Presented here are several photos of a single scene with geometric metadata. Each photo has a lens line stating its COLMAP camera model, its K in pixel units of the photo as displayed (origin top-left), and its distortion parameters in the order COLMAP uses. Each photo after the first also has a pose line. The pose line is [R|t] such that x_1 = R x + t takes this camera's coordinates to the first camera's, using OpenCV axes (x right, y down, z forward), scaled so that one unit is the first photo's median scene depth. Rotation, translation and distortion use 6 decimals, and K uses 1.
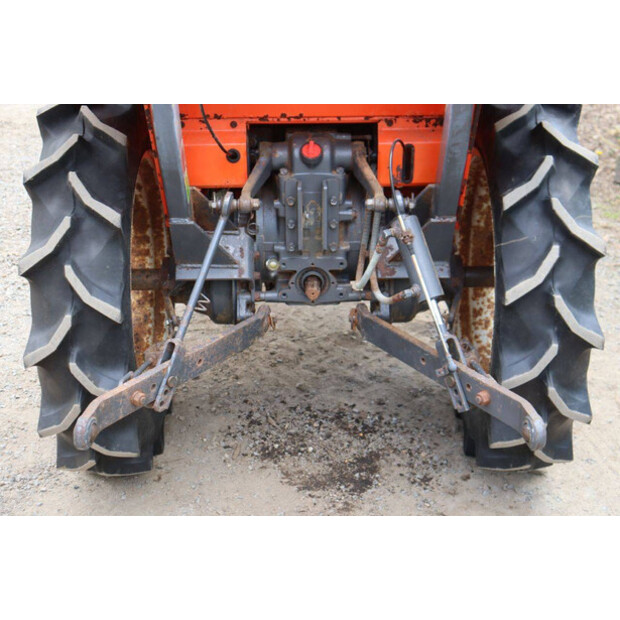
lens RADIAL K [[991.0, 0, 316.3], [0, 991.0, 305.6], [0, 0, 1]] dist [0.137592, 0.000000]
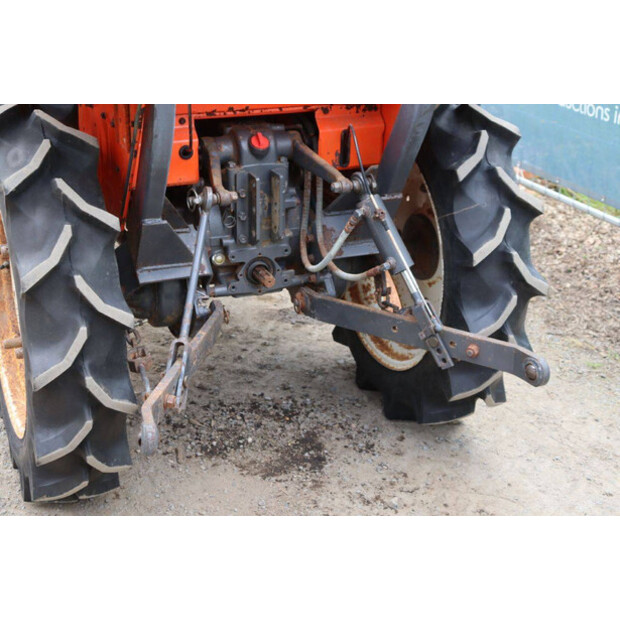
lens RADIAL K [[1023.9, 0, 310.2], [0, 1023.9, 308.0], [0, 0, 1]] dist [0.163550, 0.000000]
pose [[0.922827, -0.127078, 0.363650, -0.349923], [0.130592, 0.991322, 0.015019, 0.004245], [-0.362403, 0.033630, 0.931414, 0.000751]]
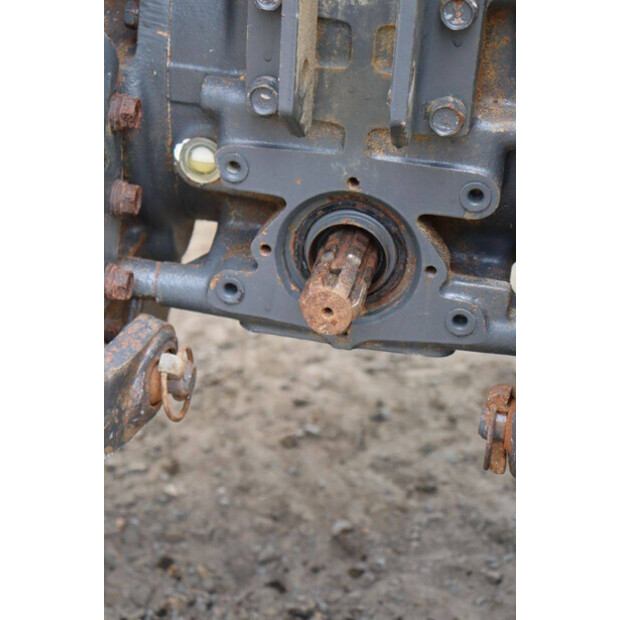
lens RADIAL K [[1445.8, 0, 308.6], [0, 1445.8, 304.4], [0, 0, 1]] dist [0.459219, 0.000000]
pose [[0.978401, 0.142849, -0.149419, 0.042318], [-0.131689, 0.987882, 0.082138, -0.040155], [0.159342, -0.060687, 0.985356, 0.660922]]
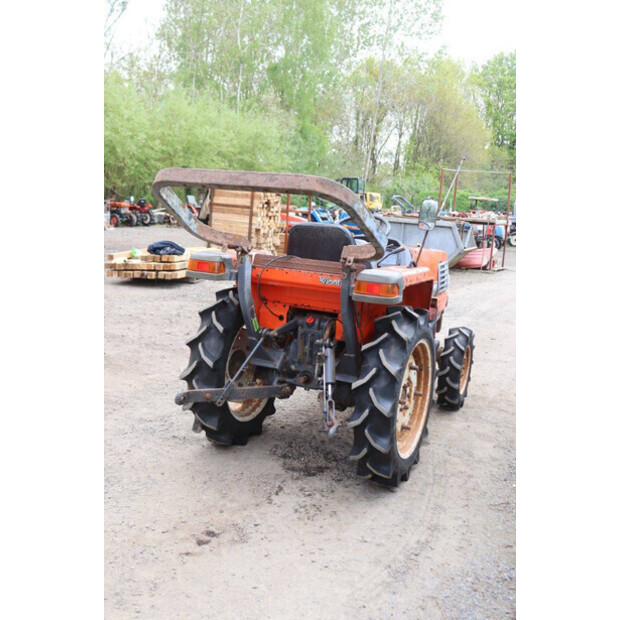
lens RADIAL K [[674.6, 0, 309.3], [0, 674.6, 311.4], [0, 0, 1]] dist [-0.055641, 0.000000]
pose [[0.898168, 0.138243, -0.417352, 0.647271], [-0.241580, 0.948311, -0.205778, 0.154516], [0.367332, 0.285647, 0.885140, -0.436909]]
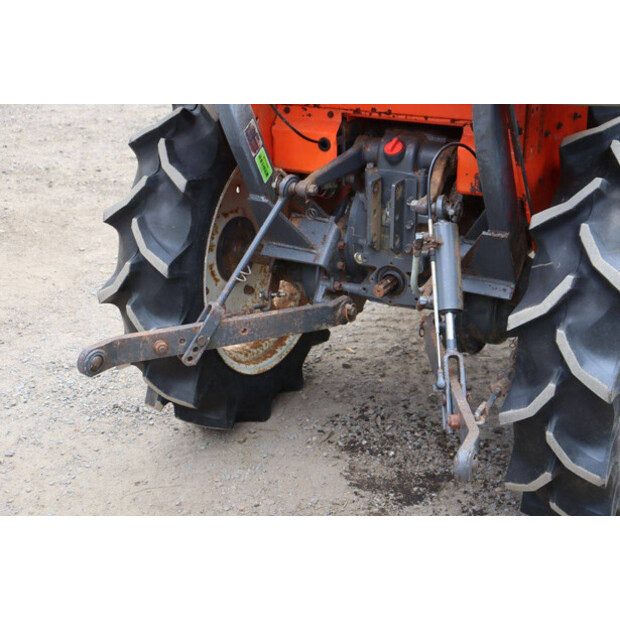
lens RADIAL K [[991.0, 0, 316.2], [0, 991.0, 304.2], [0, 0, 1]] dist [0.137592, 0.000000]
pose [[0.871016, 0.183678, -0.455625, 0.394601], [-0.195934, 0.980399, 0.020667, -0.007454], [0.450490, 0.071271, 0.889932, 0.086723]]
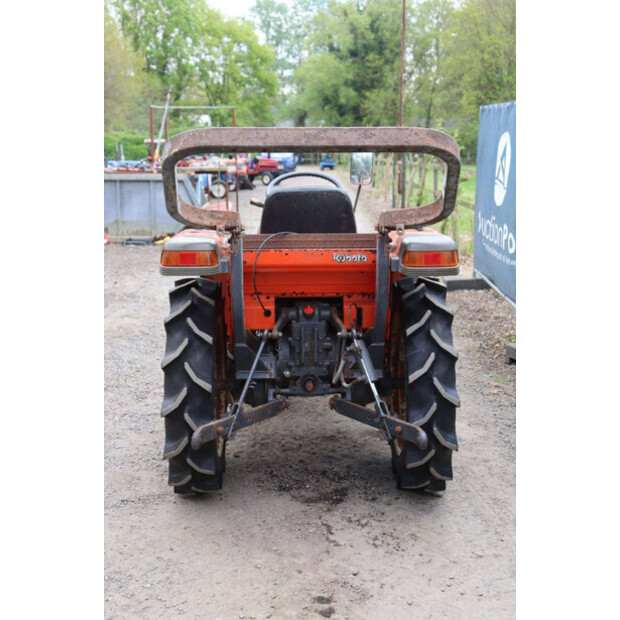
lens RADIAL K [[864.5, 0, 309.3], [0, 864.5, 308.7], [0, 0, 1]] dist [0.073044, 0.000000]
pose [[0.999970, -0.001124, 0.007609, -0.015729], [0.002899, 0.971387, -0.237486, 0.226843], [-0.007125, 0.237501, 0.971361, -0.593730]]
